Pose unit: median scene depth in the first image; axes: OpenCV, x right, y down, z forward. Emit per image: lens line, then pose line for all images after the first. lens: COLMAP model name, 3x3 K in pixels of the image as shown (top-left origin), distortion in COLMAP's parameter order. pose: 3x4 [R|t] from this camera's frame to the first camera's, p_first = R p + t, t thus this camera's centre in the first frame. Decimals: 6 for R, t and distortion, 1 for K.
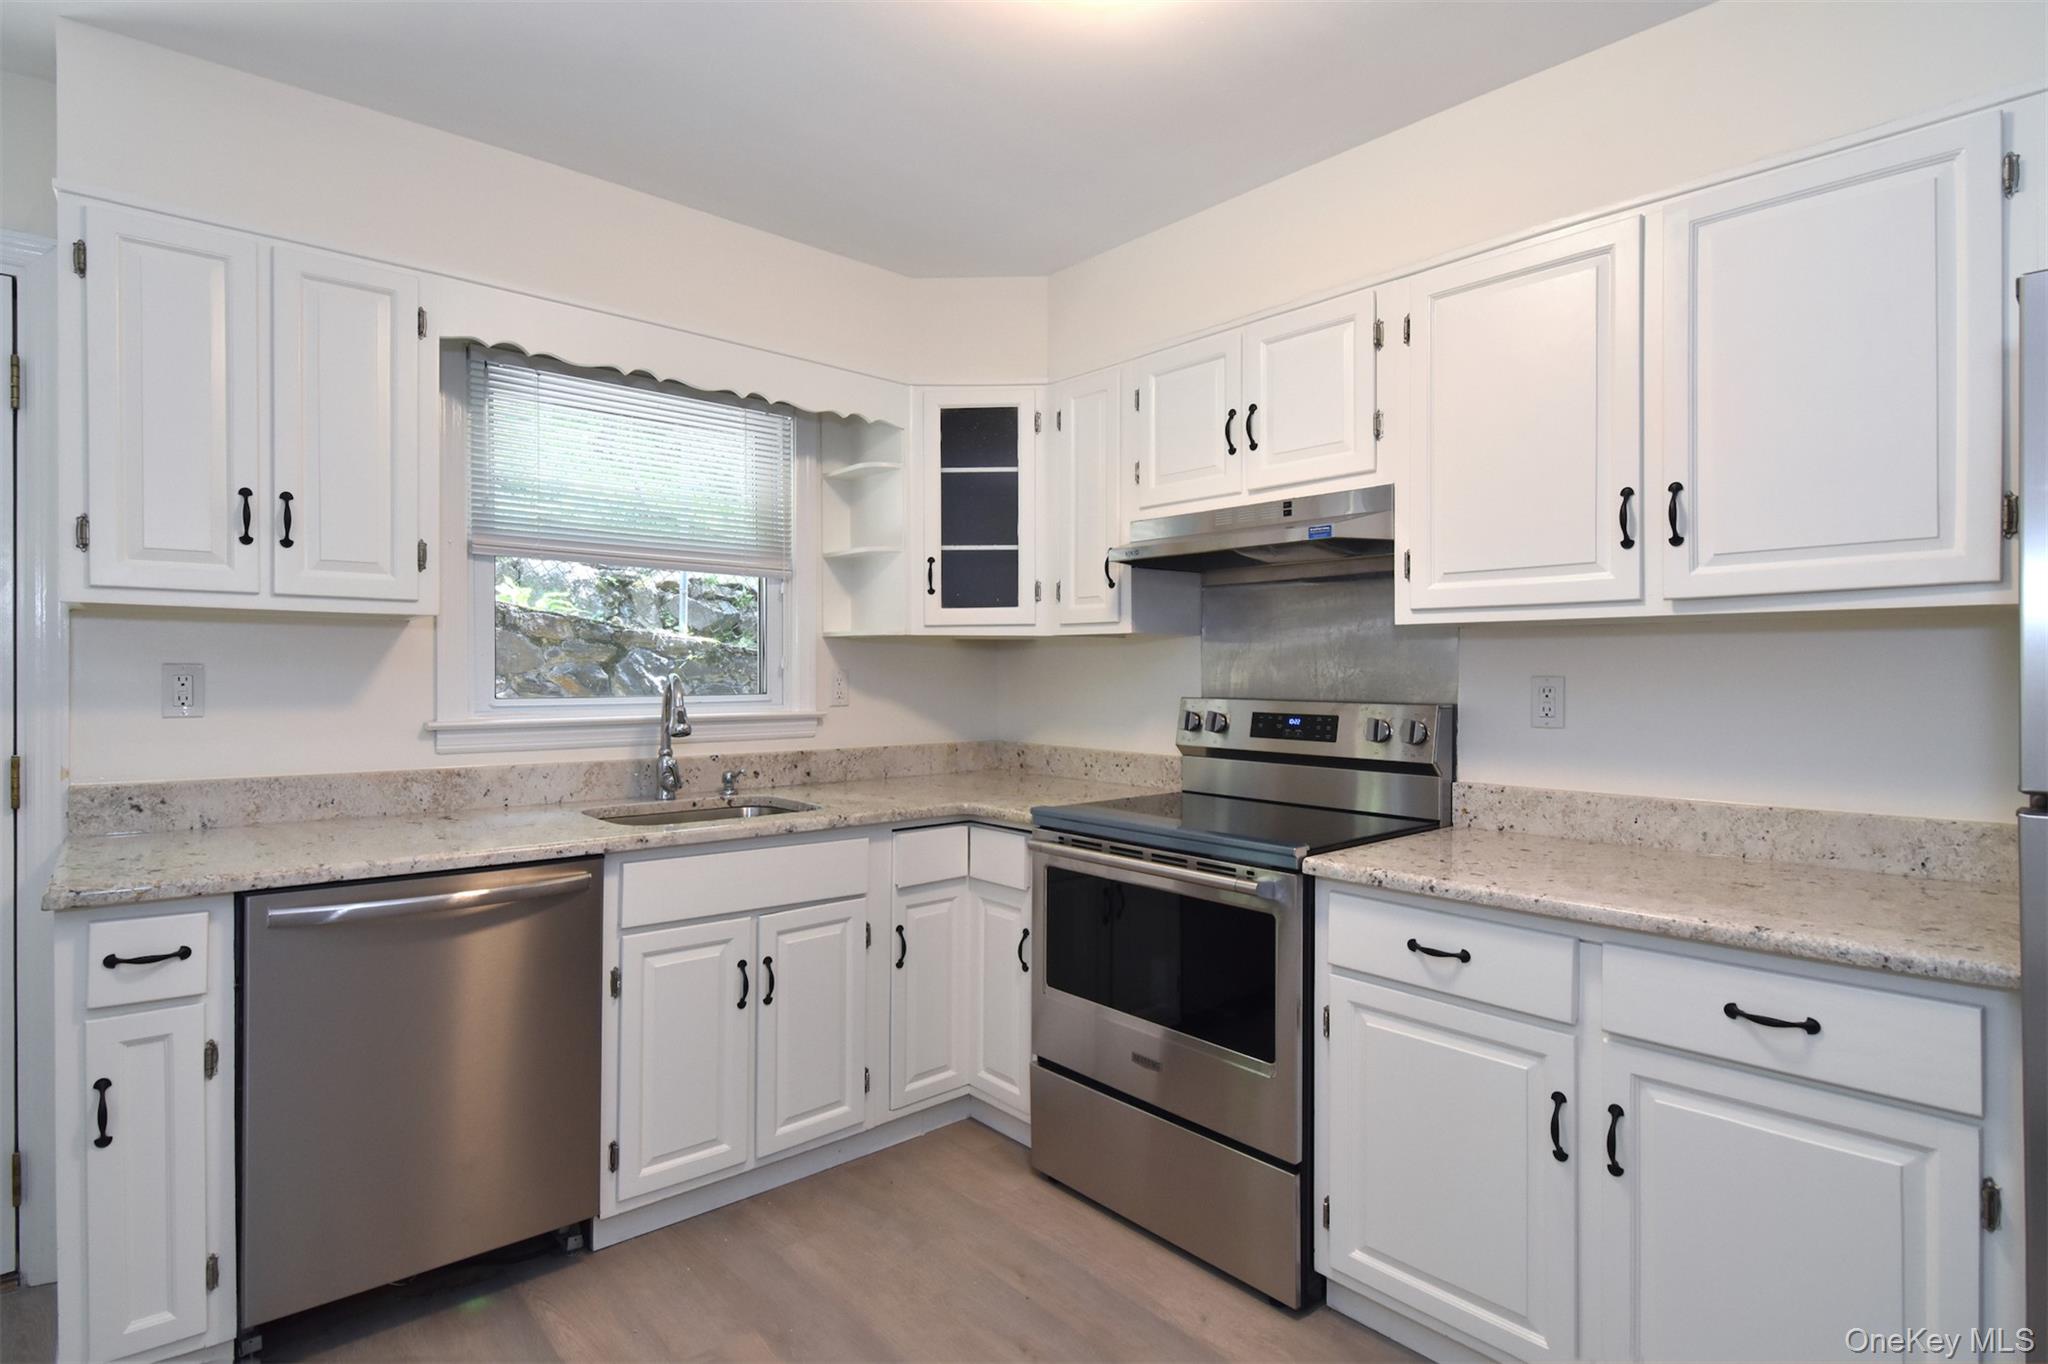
lens RADIAL K [[1037.8, 0, 1021.3], [0, 1037.8, 686.5], [0, 0, 1]] dist [0.003138, -0.019462]
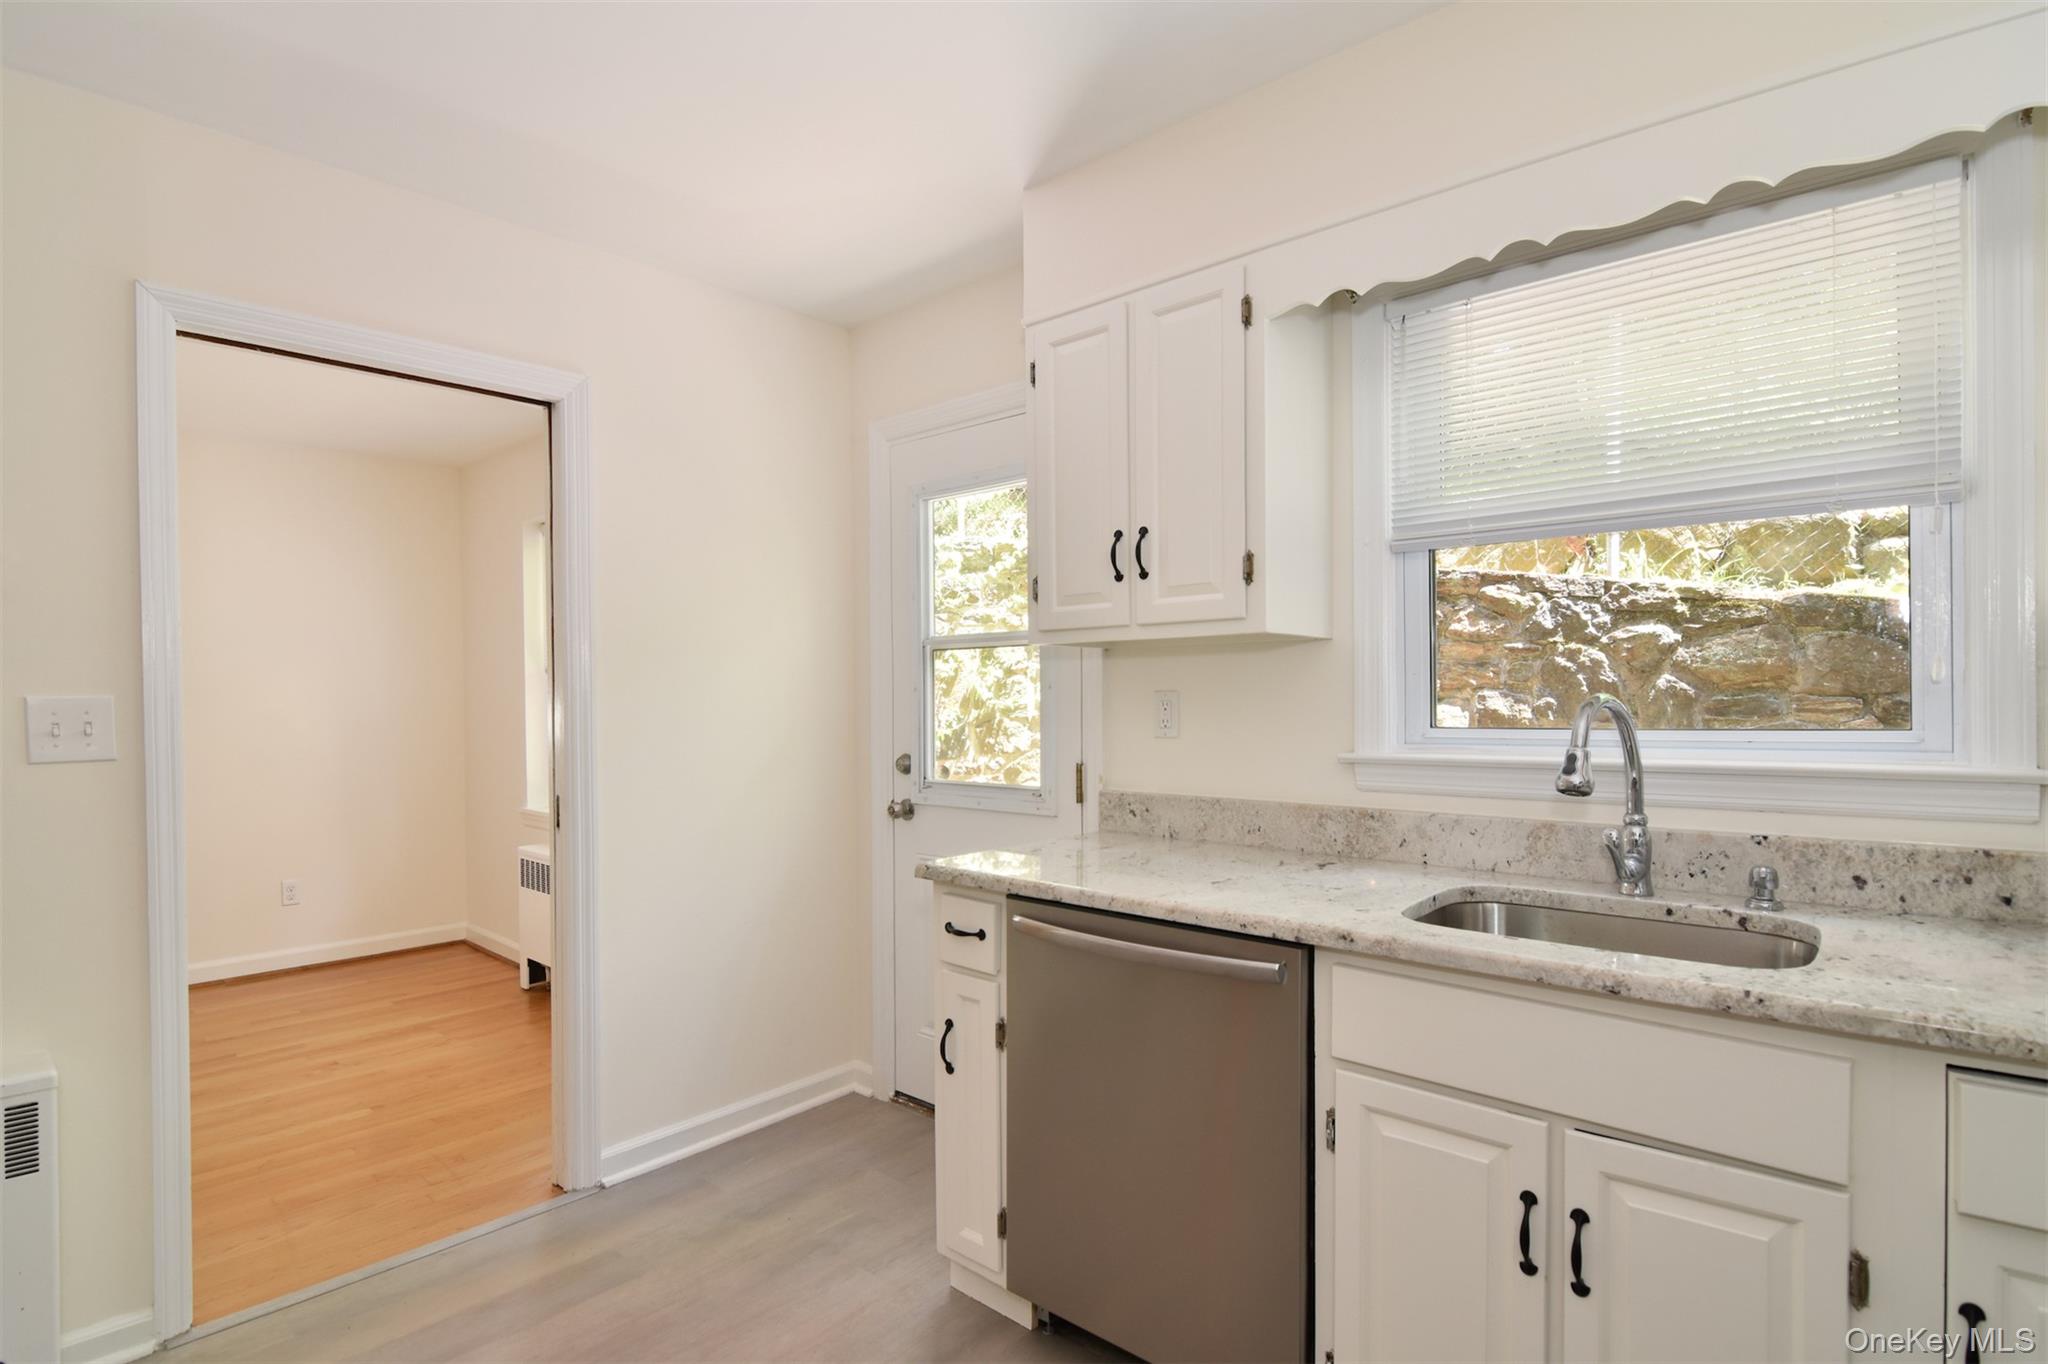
lens RADIAL K [[1037.8, 0, 1021.3], [0, 1037.8, 686.5], [0, 0, 1]] dist [0.003138, -0.019462]
pose [[0.115481, -0.016848, -0.993167, 0.256690], [-0.004461, 0.999837, -0.017479, -0.003986], [0.993300, 0.006449, 0.115387, 0.617357]]
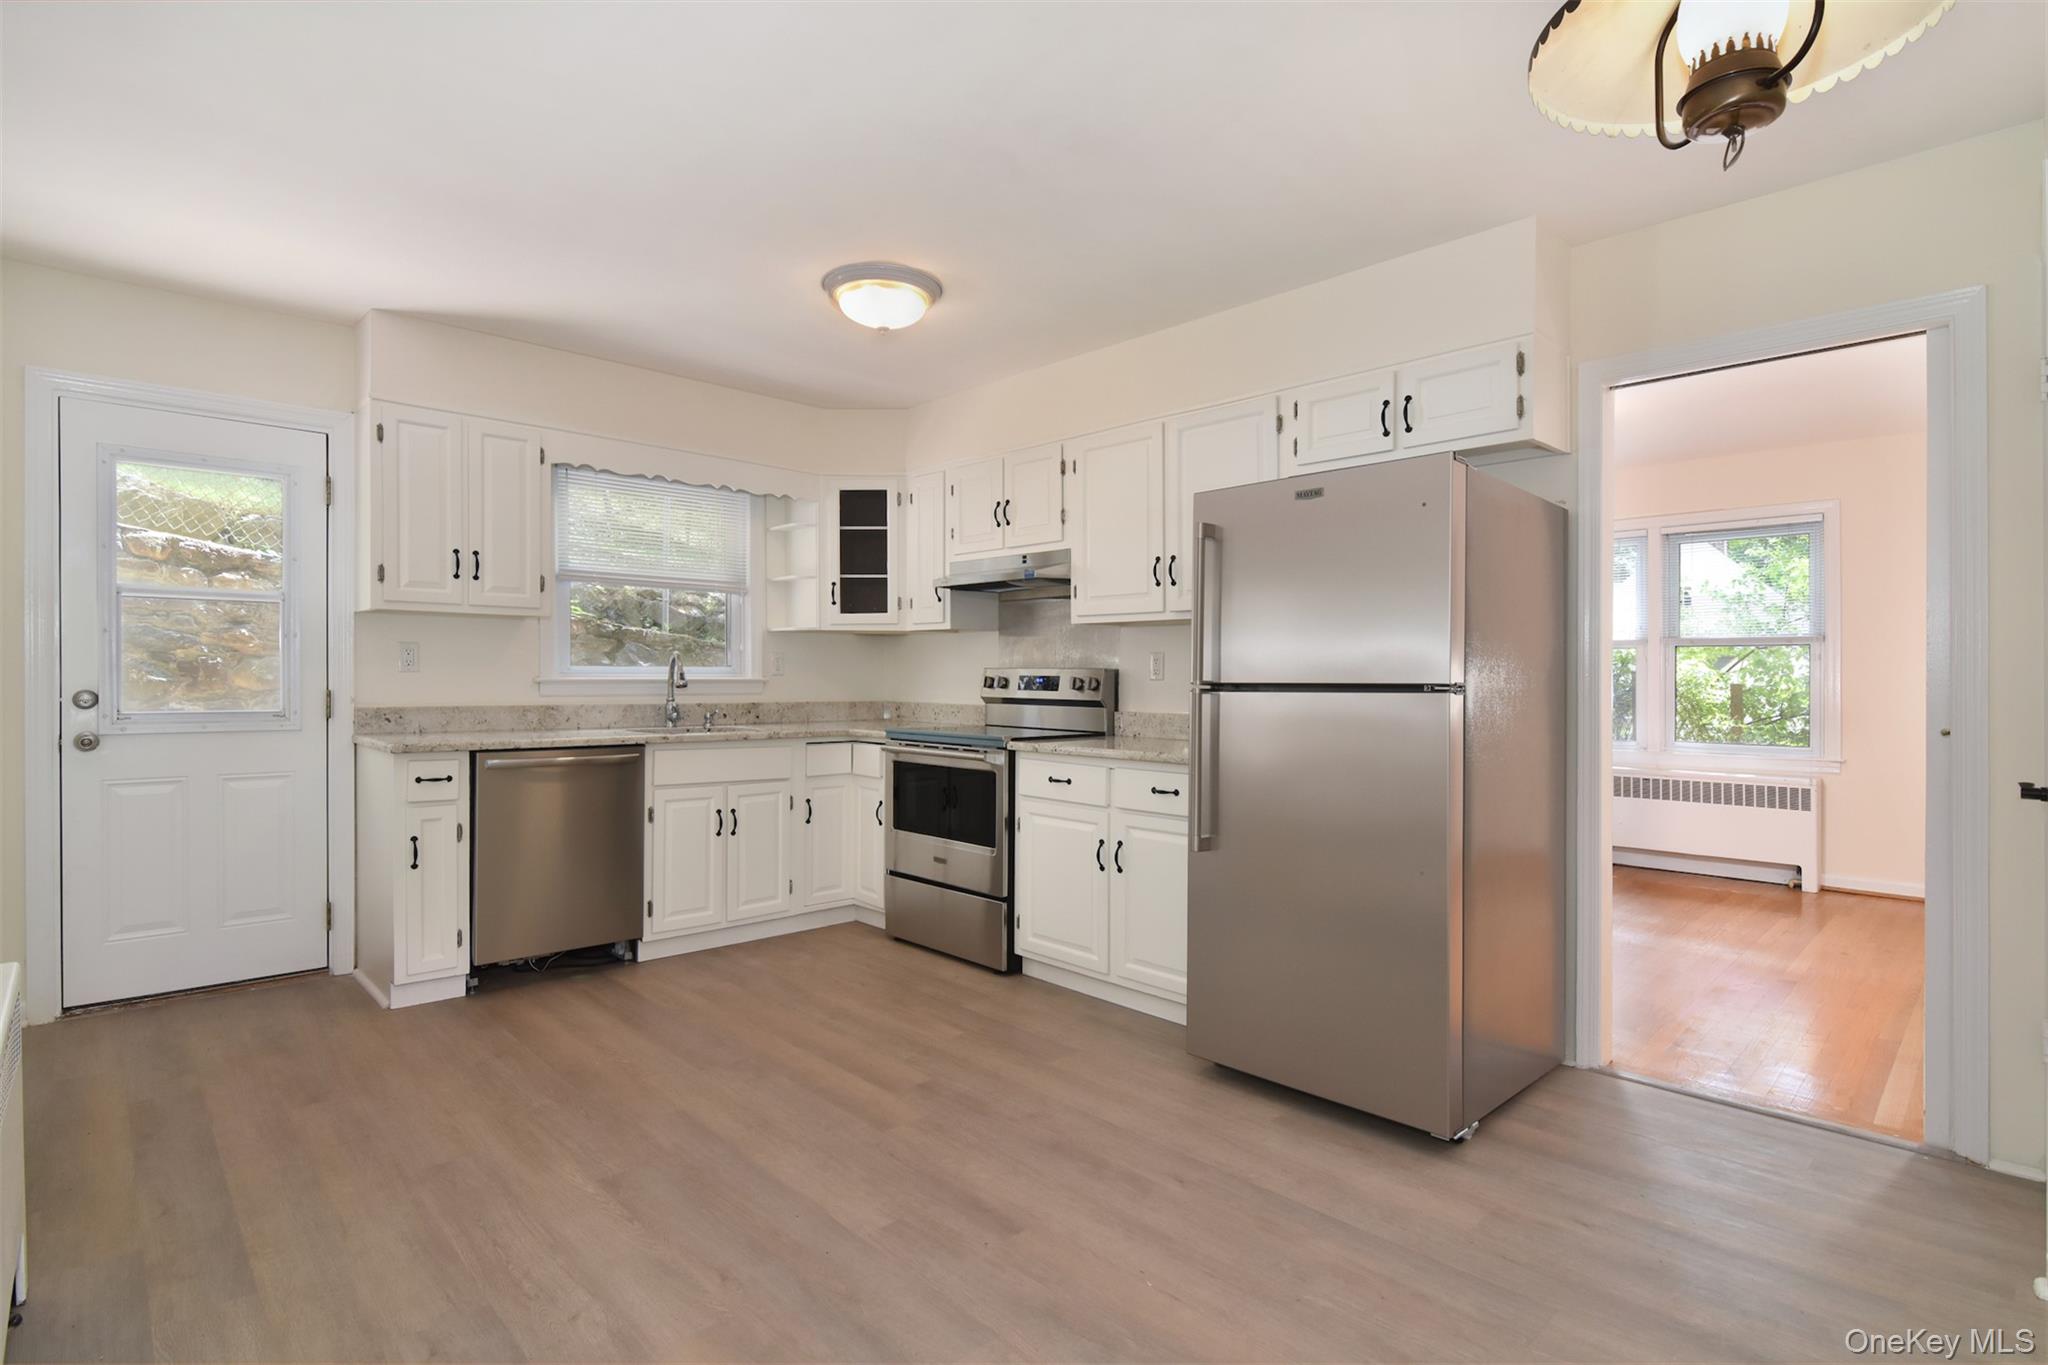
lens RADIAL K [[1037.8, 0, 1021.3], [0, 1037.8, 687.0], [0, 0, 1]] dist [0.003138, -0.019462]
pose [[0.999235, 0.001434, 0.039072, 0.170431], [-0.001302, 0.999993, -0.003415, 0.053584], [-0.039077, 0.003361, 0.999231, -0.756917]]
